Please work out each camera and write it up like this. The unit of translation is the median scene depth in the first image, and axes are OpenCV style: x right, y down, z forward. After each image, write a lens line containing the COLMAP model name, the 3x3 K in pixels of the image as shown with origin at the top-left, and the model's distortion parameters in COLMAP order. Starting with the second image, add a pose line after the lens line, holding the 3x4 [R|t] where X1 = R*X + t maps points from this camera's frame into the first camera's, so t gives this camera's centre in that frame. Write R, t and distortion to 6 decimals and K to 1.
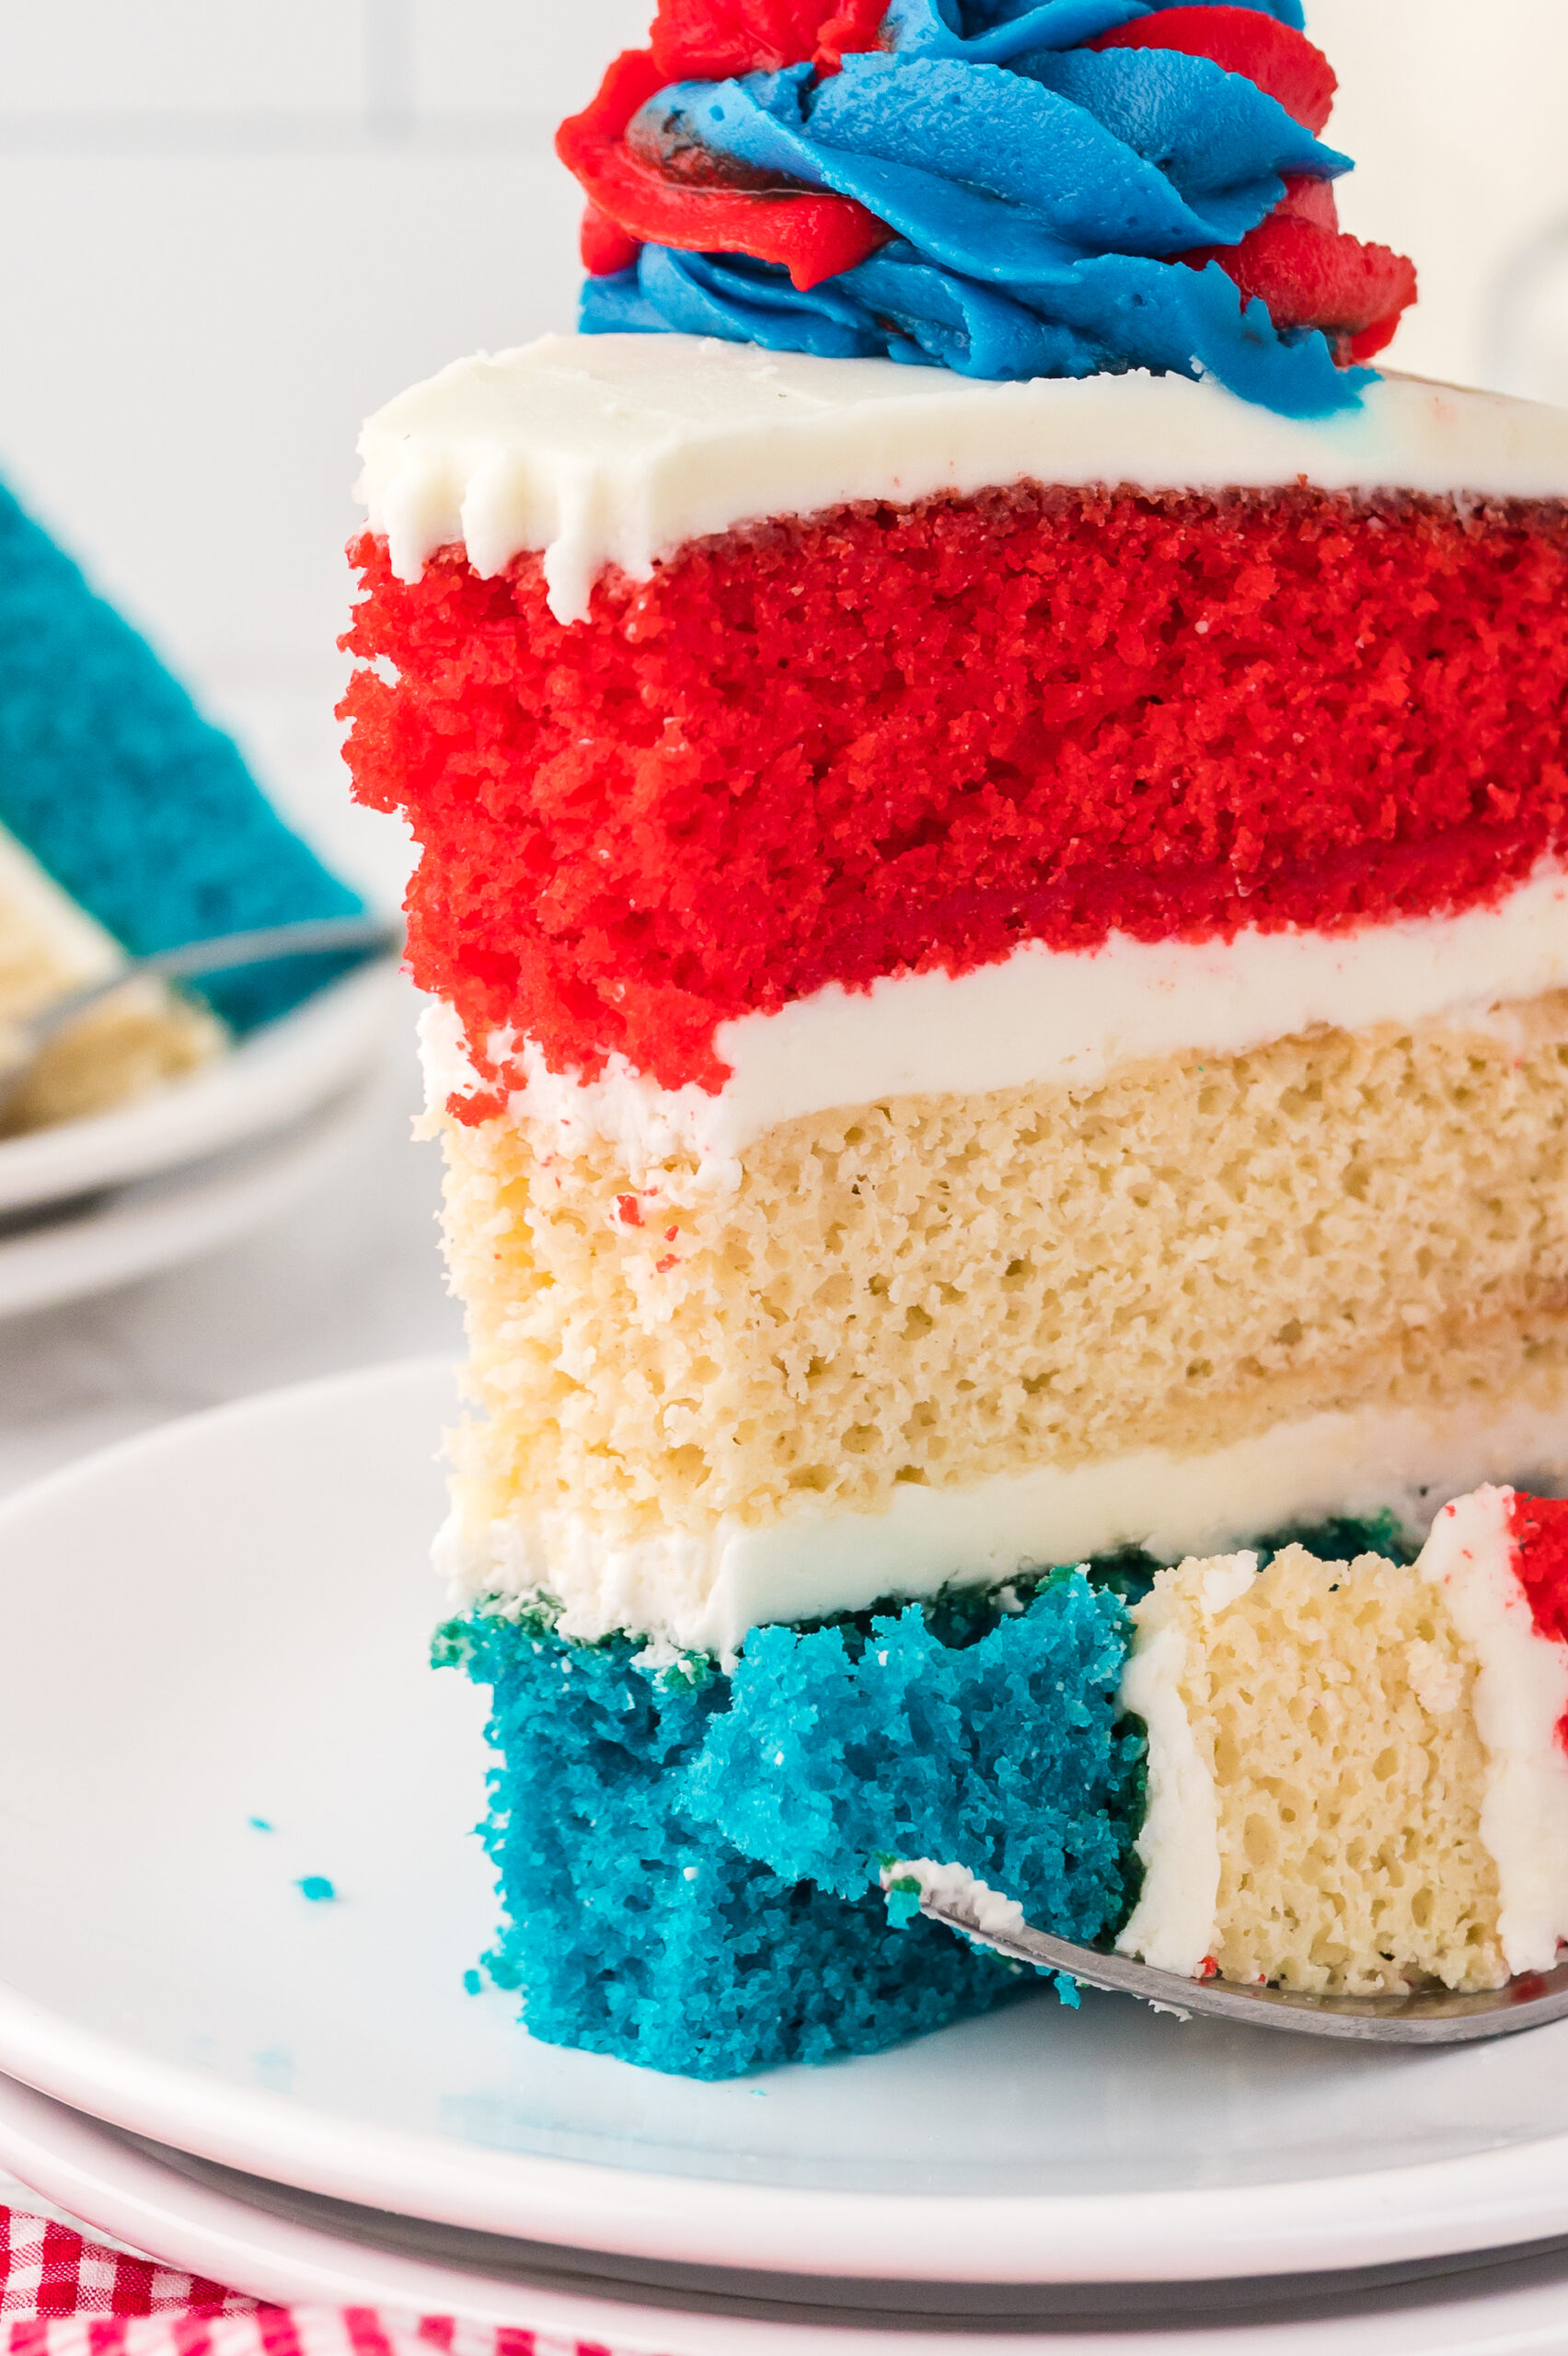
lens RADIAL K [[6698.8, 0, 783.9], [0, 6698.8, 1169.1], [0, 0, 1]] dist [-0.101397, 0.000000]
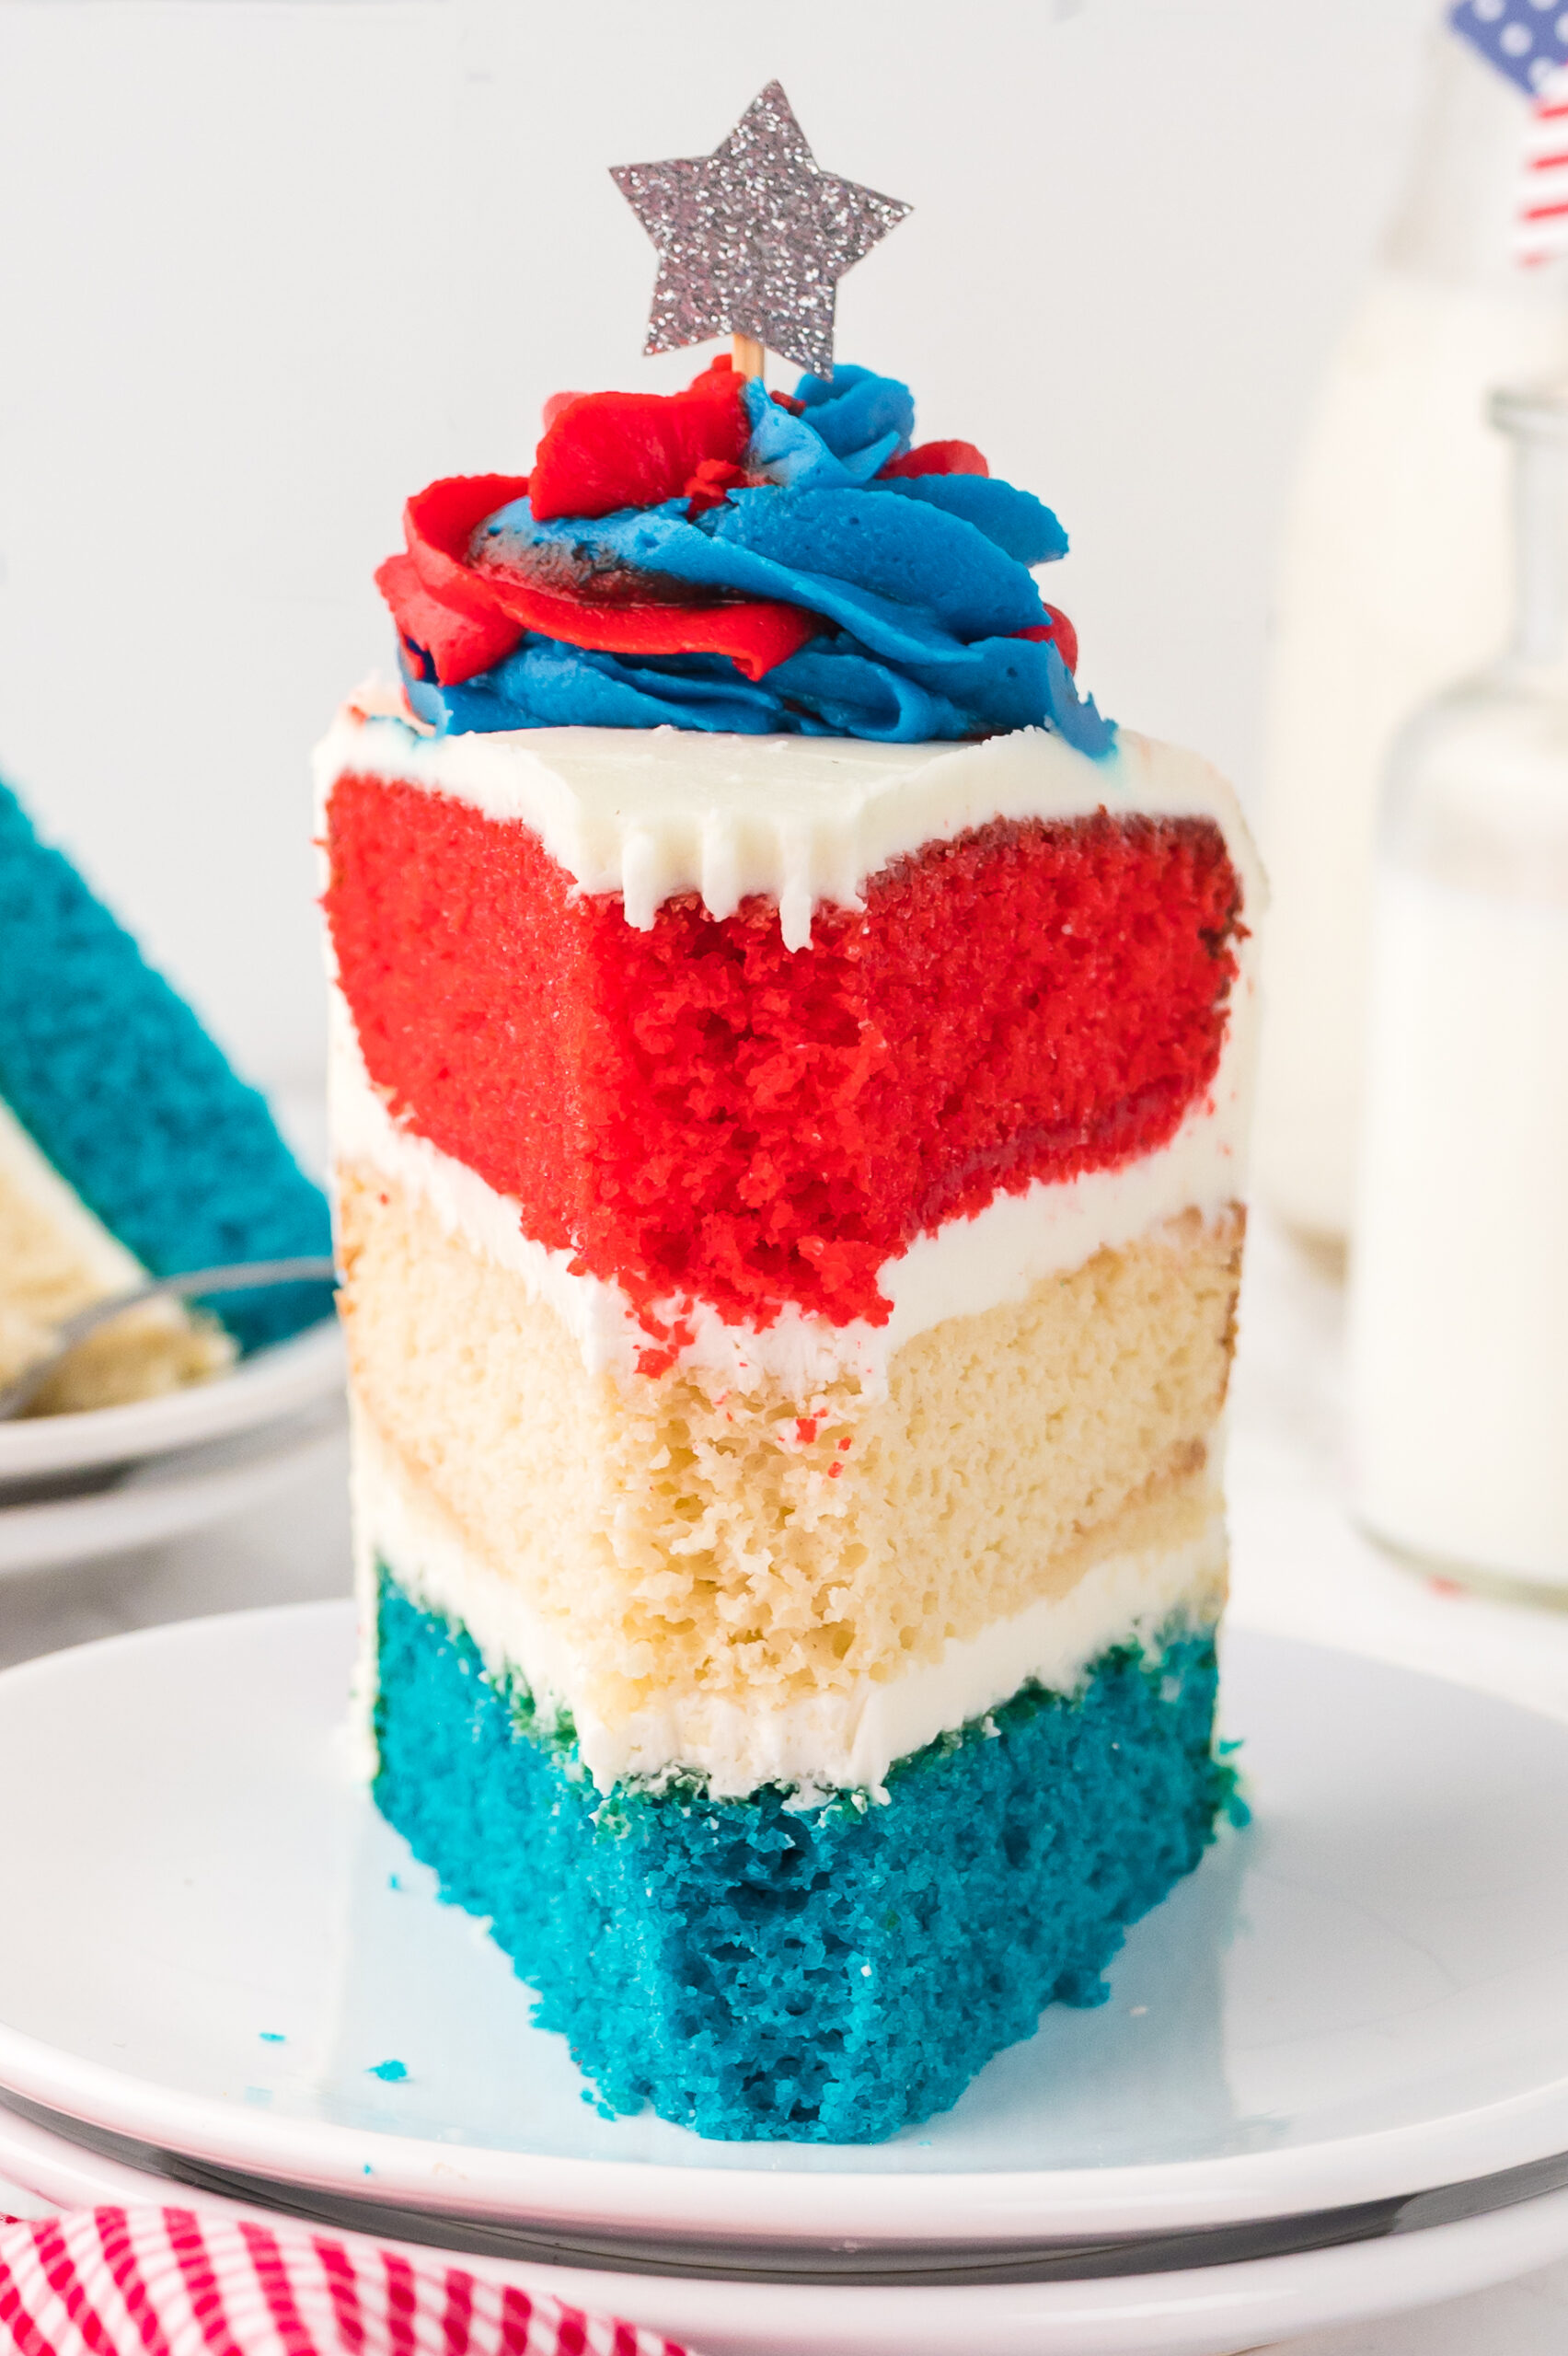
lens RADIAL K [[6698.8, 0, 785.1], [0, 6698.8, 1183.8], [0, 0, 1]] dist [-0.101397, 0.000000]
pose [[0.875316, -0.089481, 0.475200, -0.594387], [0.119779, 0.992225, -0.033796, 0.002361], [-0.468482, 0.086501, 0.879228, -0.075624]]
